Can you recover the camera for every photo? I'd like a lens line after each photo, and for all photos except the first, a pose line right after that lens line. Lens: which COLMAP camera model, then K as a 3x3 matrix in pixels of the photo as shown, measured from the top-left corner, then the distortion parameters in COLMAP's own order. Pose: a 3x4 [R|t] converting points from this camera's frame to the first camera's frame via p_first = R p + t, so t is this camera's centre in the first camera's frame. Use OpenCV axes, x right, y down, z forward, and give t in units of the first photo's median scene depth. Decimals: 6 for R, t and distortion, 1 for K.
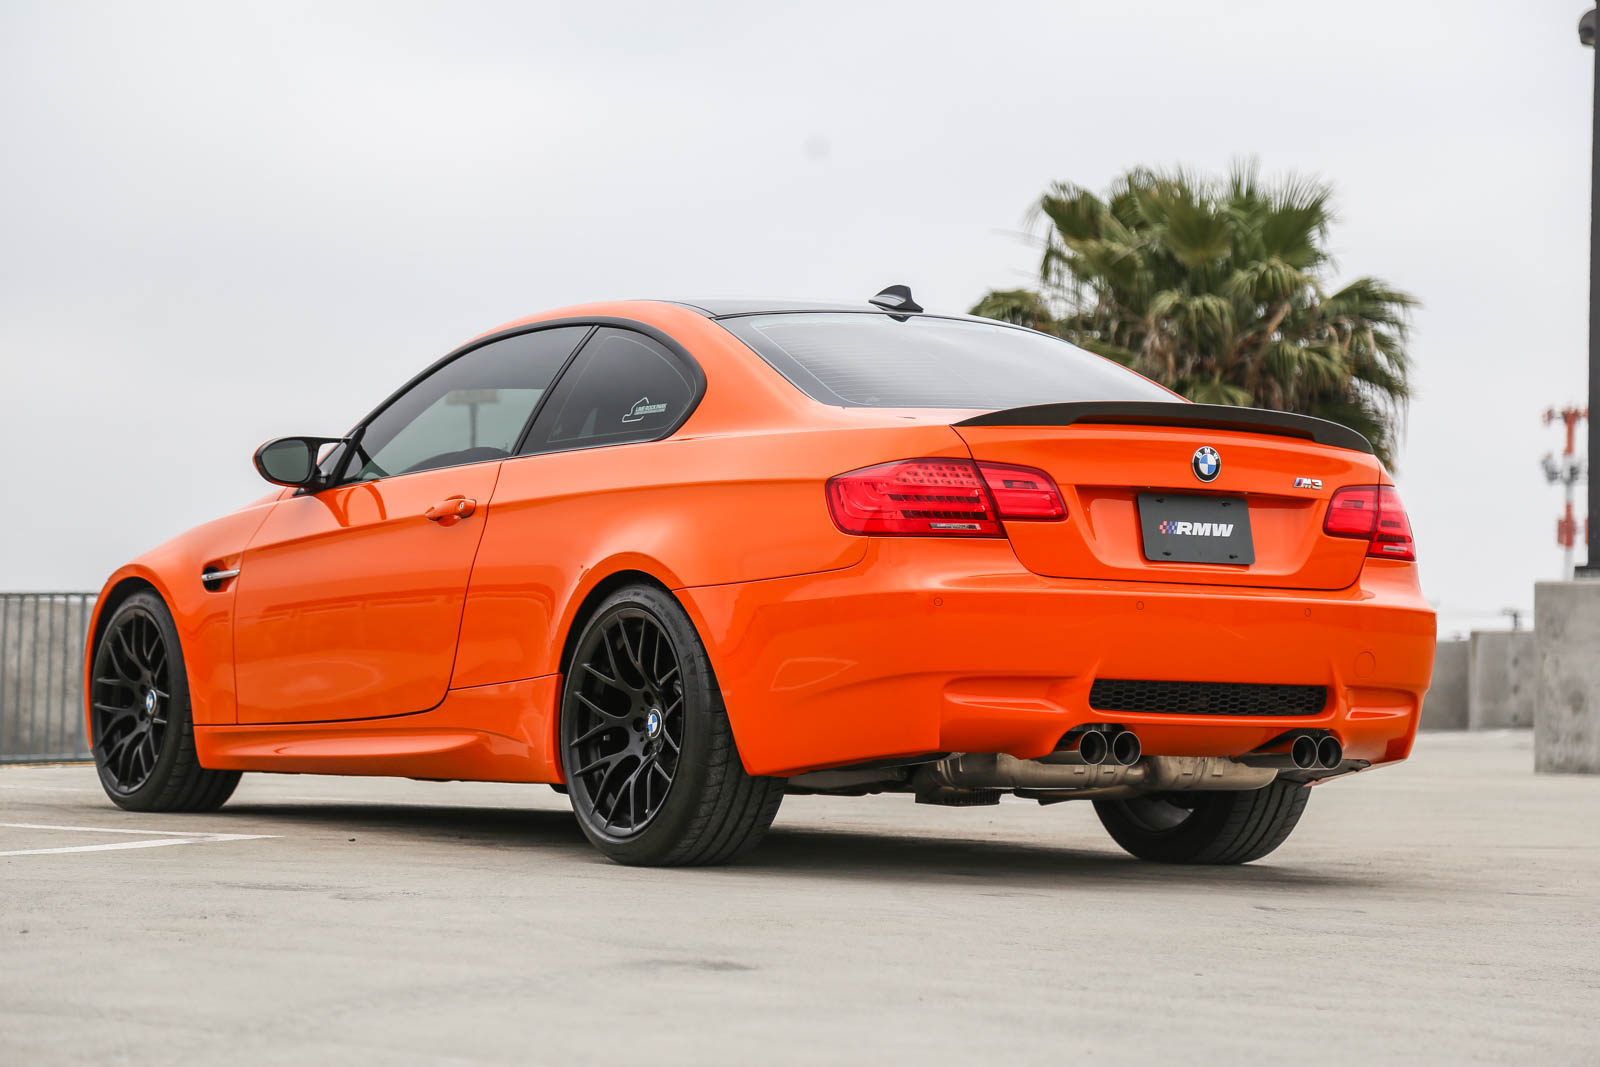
lens RADIAL K [[3989.9, 0, 800.0], [0, 3989.9, 533.5], [0, 0, 1]] dist [0.640595, 0.046013]
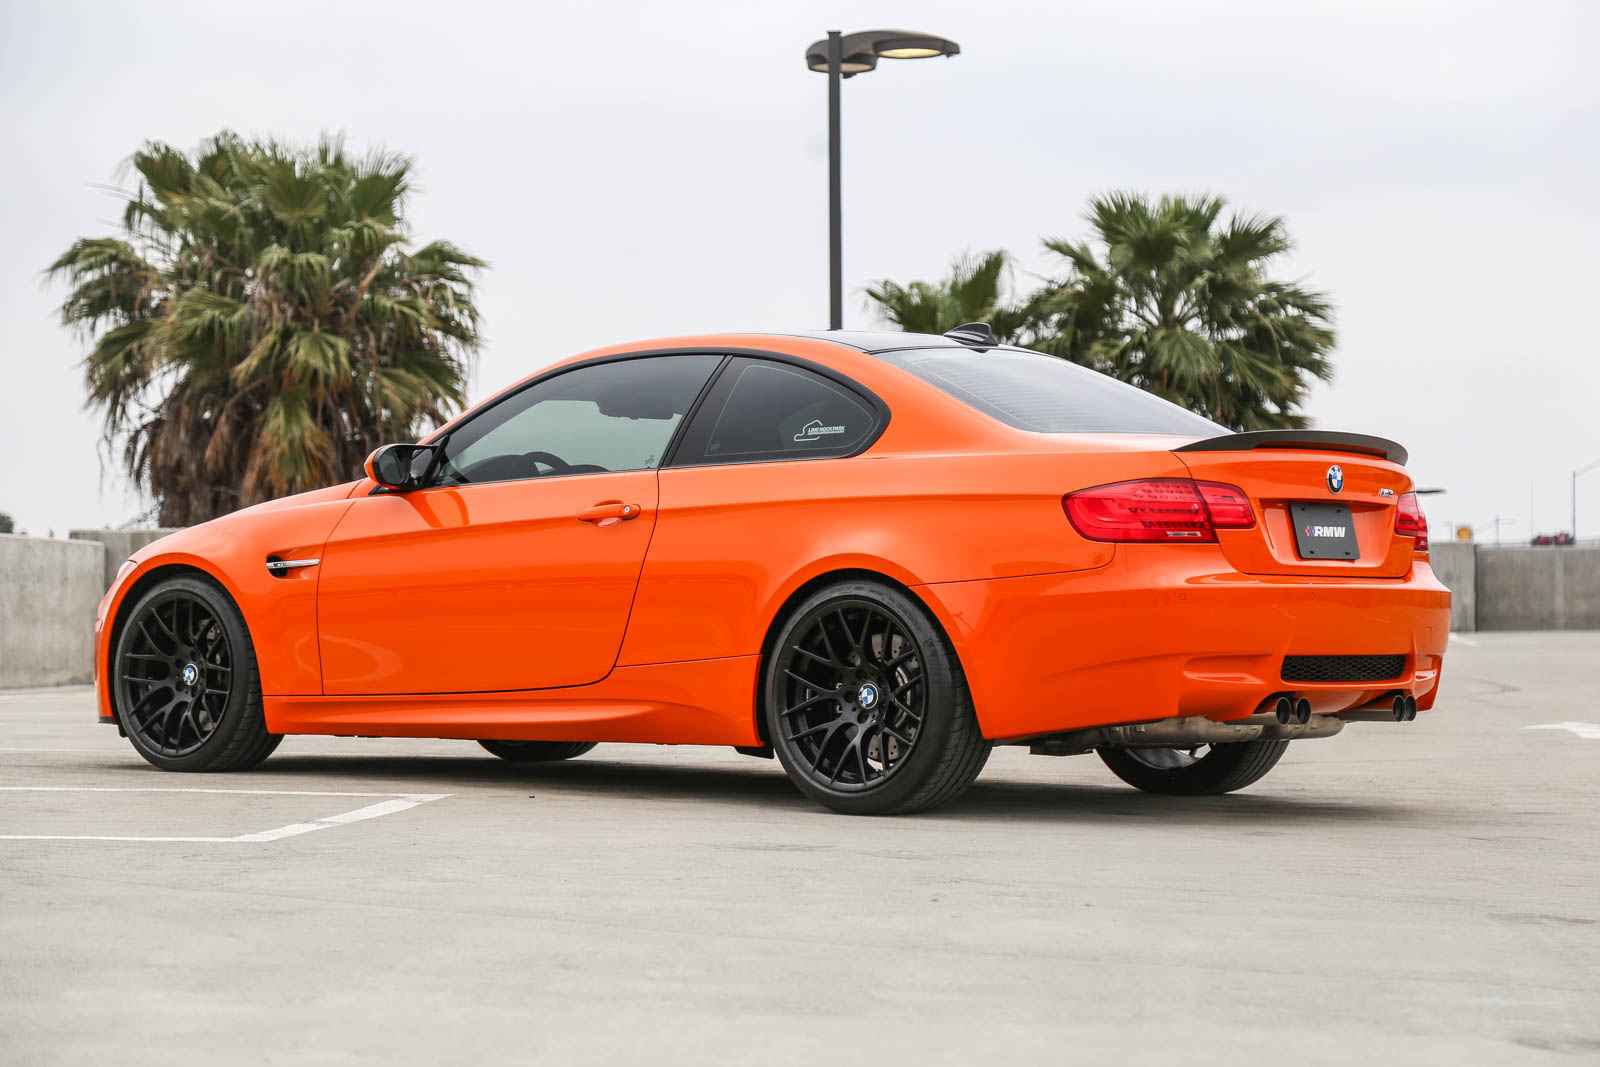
lens RADIAL K [[3614.4, 0, 800.0], [0, 3614.4, 533.5], [0, 0, 1]] dist [0.502011, -0.006873]
pose [[0.953128, -0.009861, 0.302406, -0.385728], [0.002681, 0.999705, 0.024148, -0.027455], [-0.302555, -0.022205, 0.952873, -0.024826]]
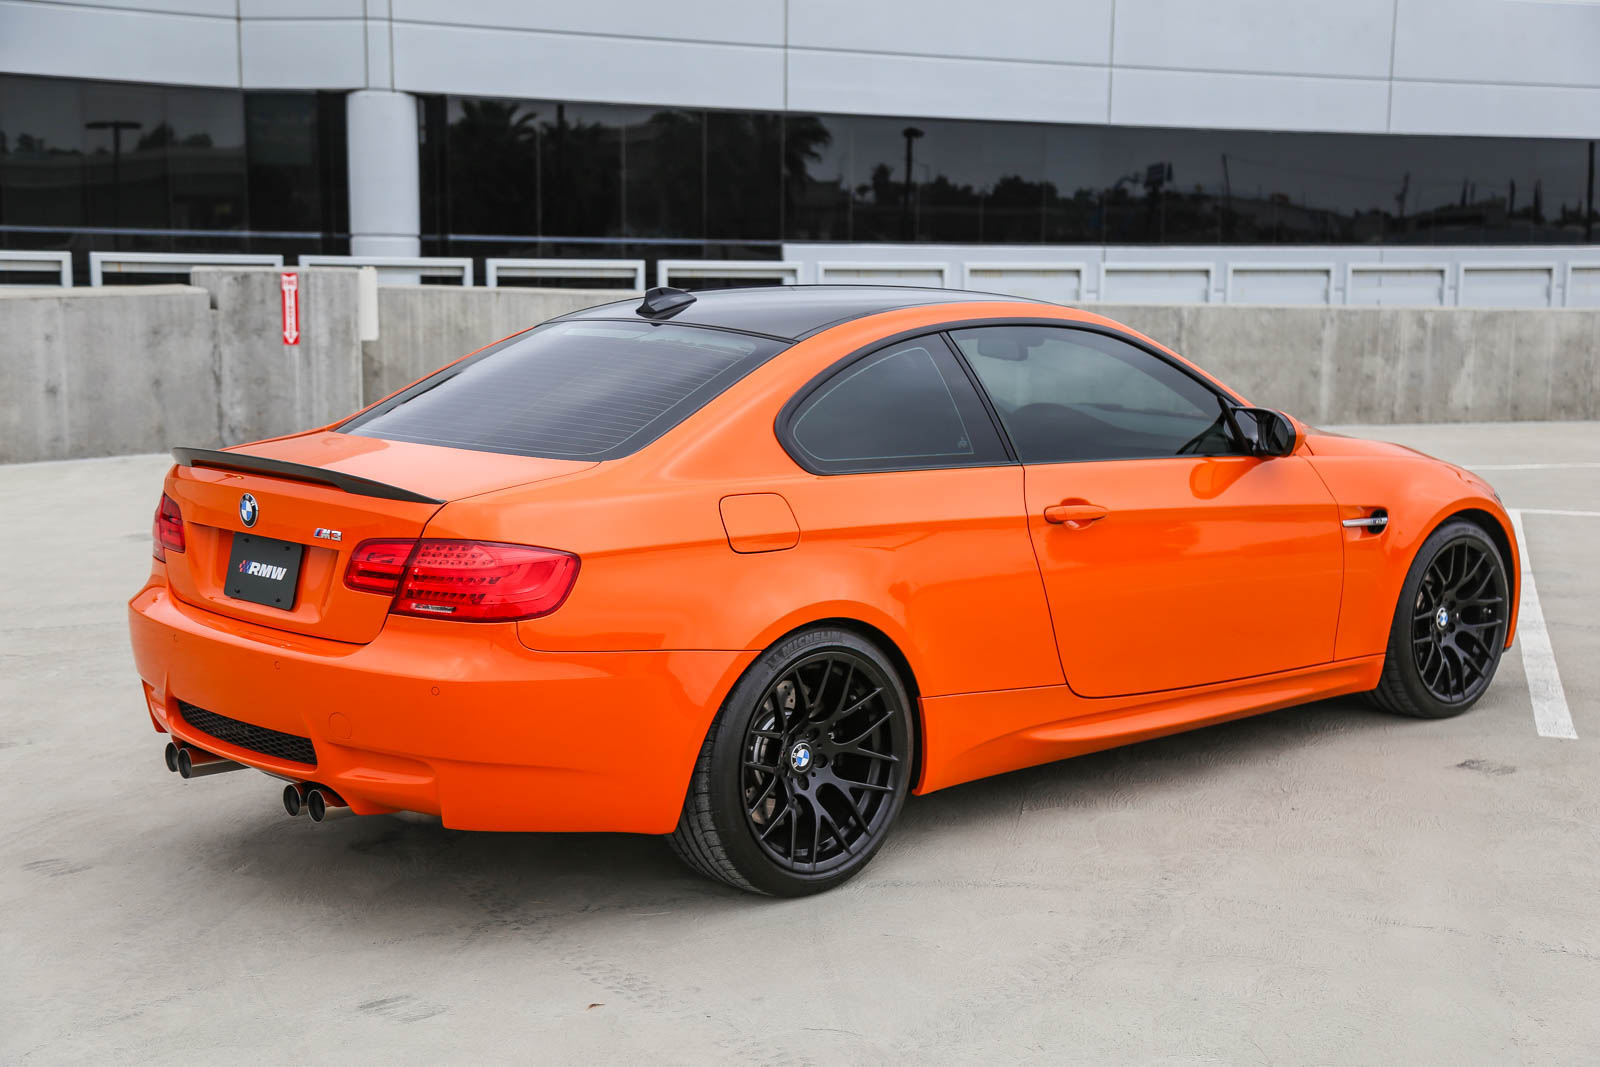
lens RADIAL K [[2206.9, 0, 800.0], [0, 2206.9, 533.5], [0, 0, 1]] dist [0.160232, 0.005256]
pose [[0.173392, 0.110026, -0.978688, 0.670805], [0.044678, 0.991838, 0.119420, -0.071597], [0.983839, -0.064432, 0.167061, 1.012016]]
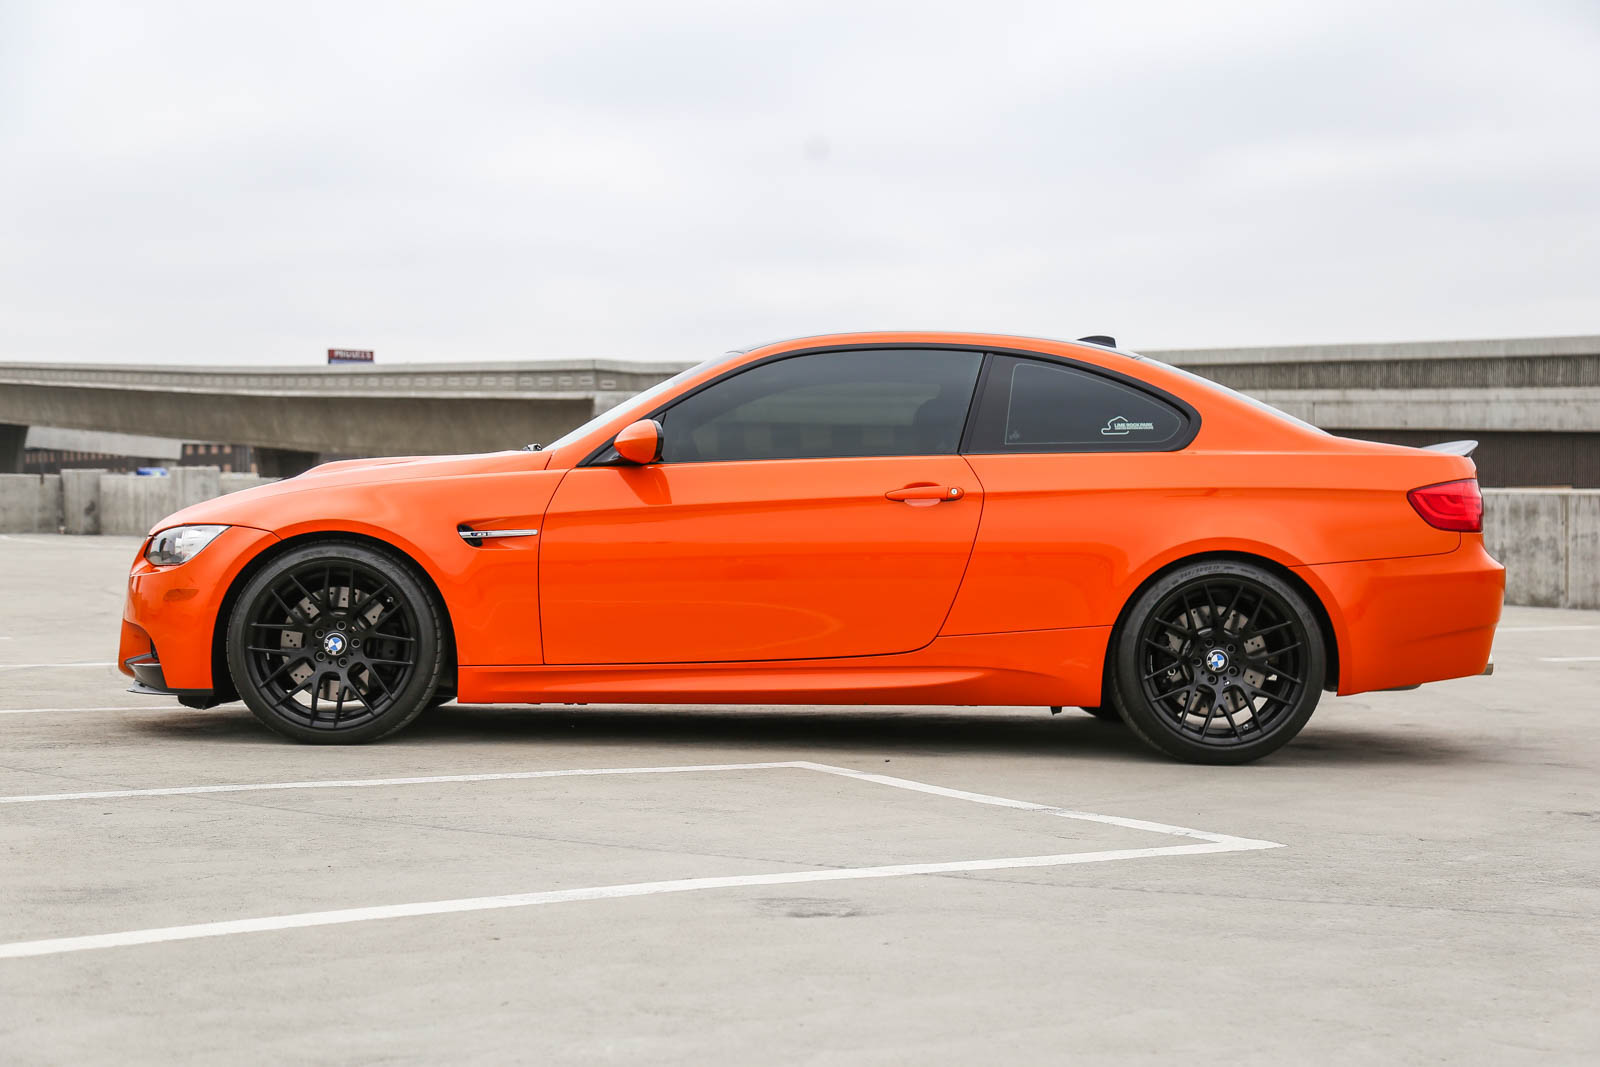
lens RADIAL K [[2345.1, 0, 860.2], [0, 2345.1, 541.4], [0, 0, 1]] dist [0.168409, 0.037979]
pose [[0.517933, -0.014825, 0.855293, -0.797230], [-0.037140, 0.998517, 0.039799, -0.021309], [-0.854614, -0.052379, 0.516615, 0.693667]]
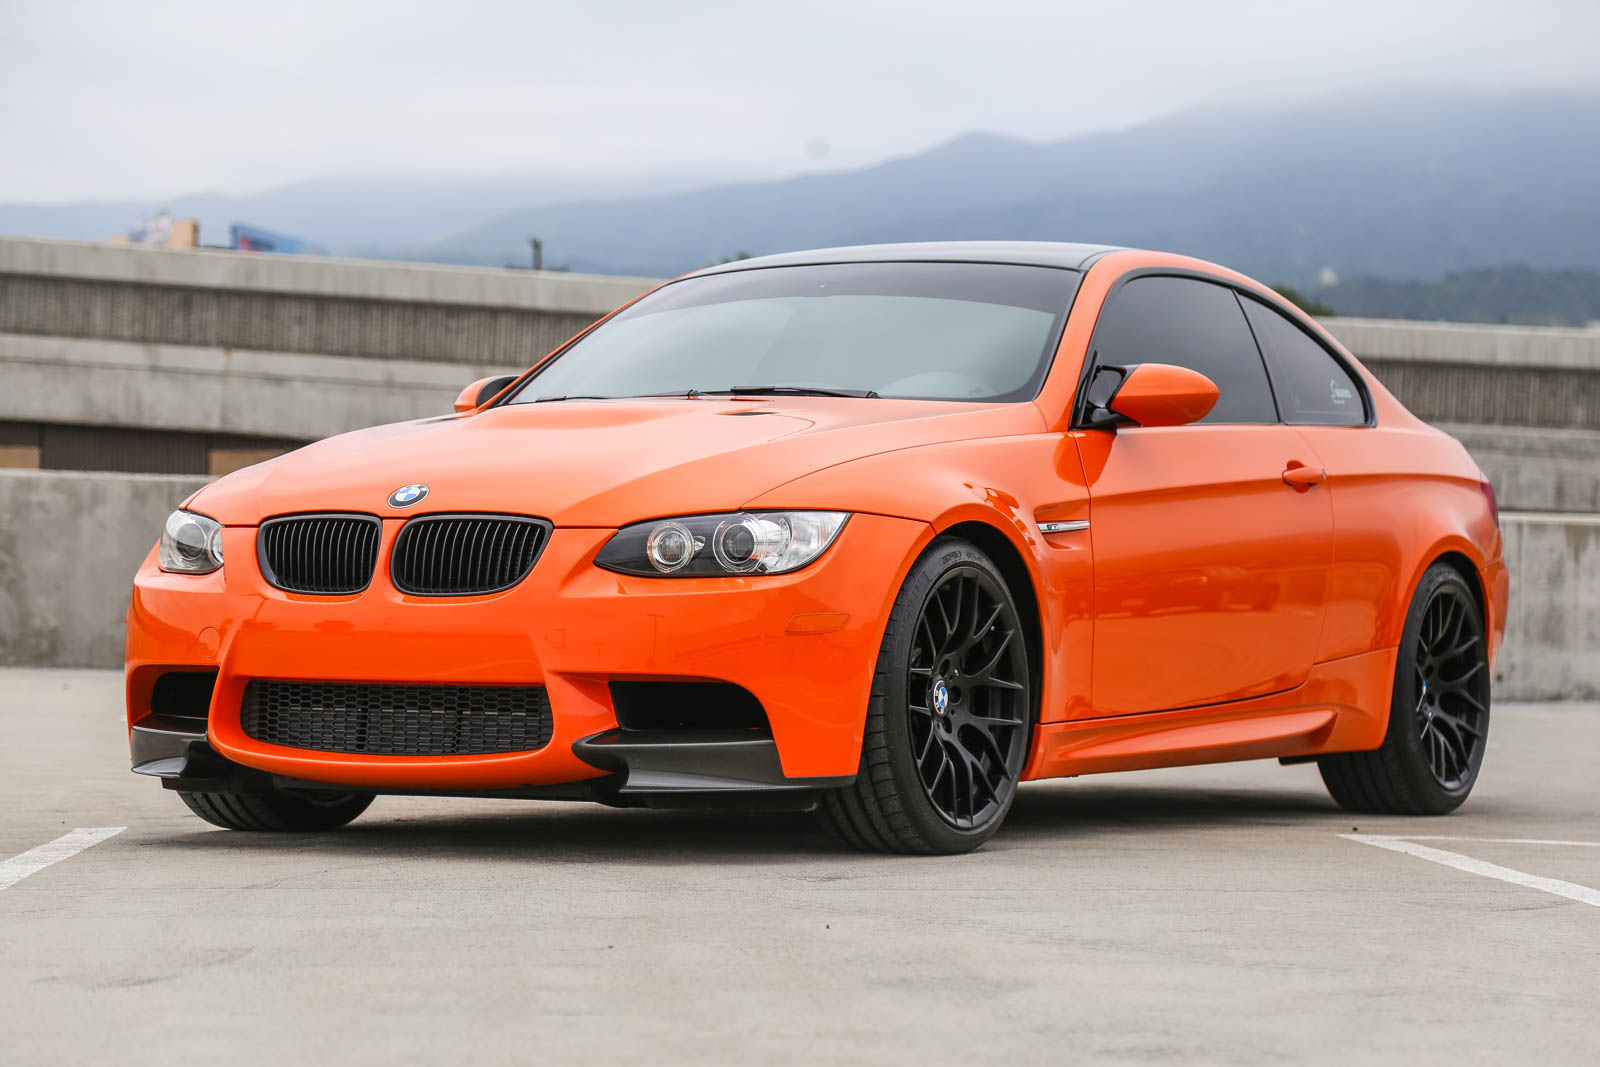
lens RADIAL K [[4144.9, 0, 800.0], [0, 4144.9, 533.5], [0, 0, 1]] dist [0.679537, -1.132173]
pose [[-0.479660, -0.016160, 0.877306, -0.984146], [-0.057754, 0.998244, -0.013189, 0.030224], [-0.875552, -0.056994, -0.479751, 1.726091]]
